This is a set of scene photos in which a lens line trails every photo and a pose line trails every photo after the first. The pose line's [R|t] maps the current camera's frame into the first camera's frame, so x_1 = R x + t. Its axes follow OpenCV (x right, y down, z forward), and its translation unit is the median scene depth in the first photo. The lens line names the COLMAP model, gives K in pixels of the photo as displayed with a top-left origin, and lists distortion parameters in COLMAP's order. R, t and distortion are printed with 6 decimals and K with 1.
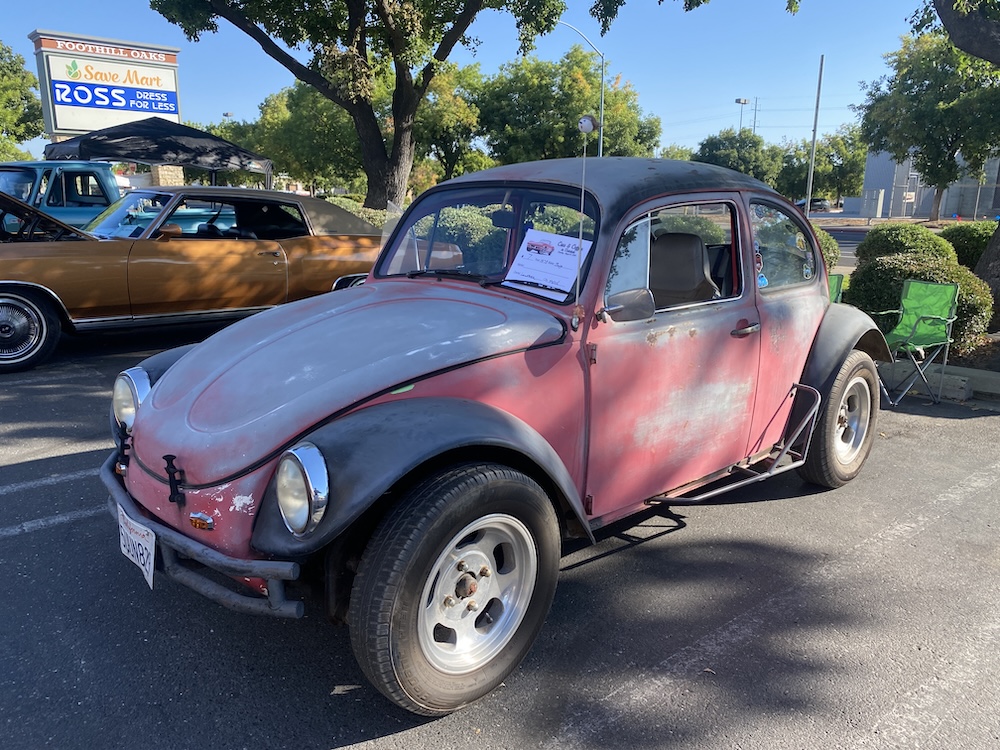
lens RADIAL K [[764.1, 0, 500.6], [0, 764.1, 385.9], [0, 0, 1]] dist [0.020327, -0.005042]
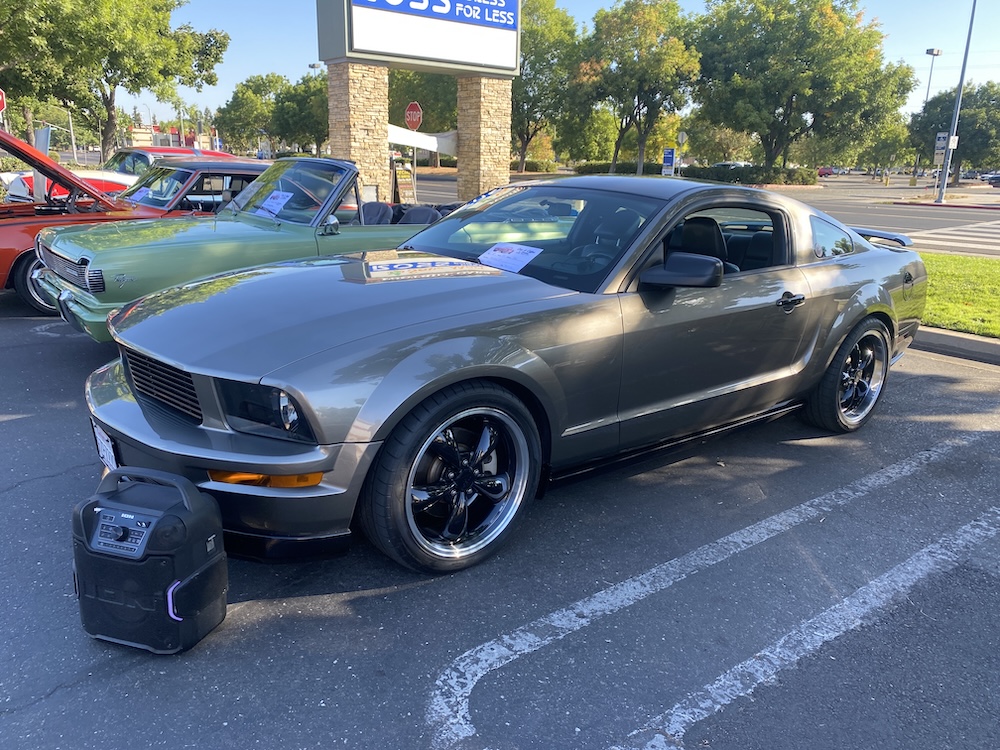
lens RADIAL K [[766.8, 0, 499.7], [0, 766.8, 372.0], [0, 0, 1]] dist [0.010650, -0.002691]
pose [[0.999157, 0.022531, -0.034323, -0.207578], [-0.021523, 0.999334, 0.029465, -0.055574], [0.034964, -0.028702, 0.998976, 0.205397]]
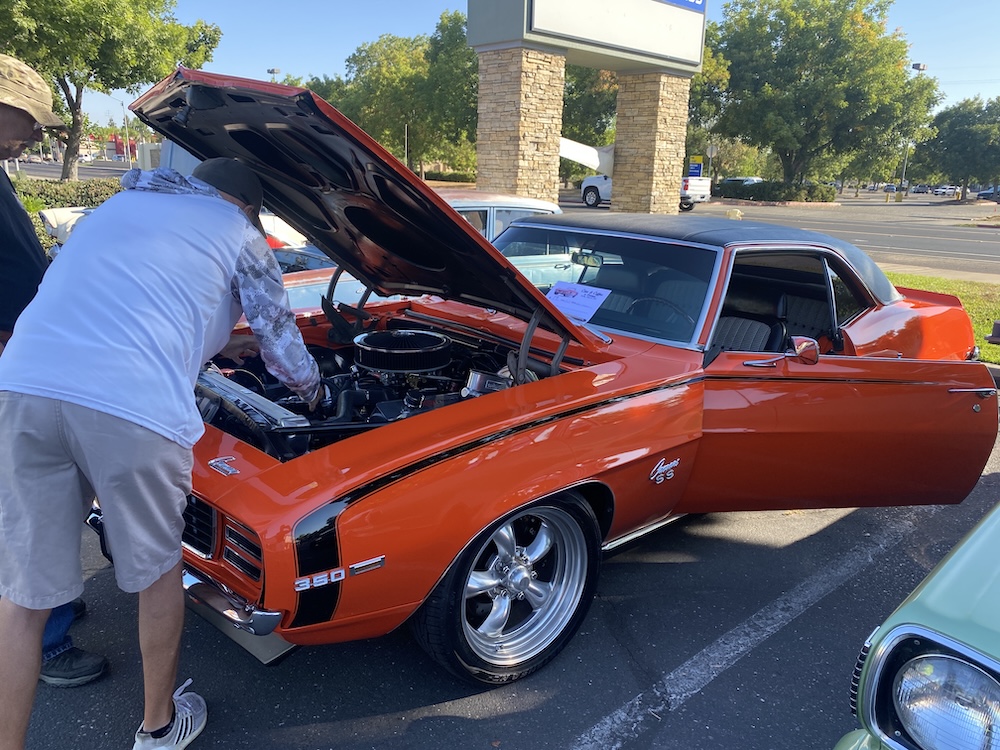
lens RADIAL K [[767.2, 0, 504.8], [0, 767.2, 376.7], [0, 0, 1]] dist [0.019789, -0.007892]
pose [[0.999010, 0.007614, 0.043834, -0.282707], [-0.008510, 0.999758, 0.020291, -0.076689], [-0.043669, -0.020644, 0.998833, 0.281695]]
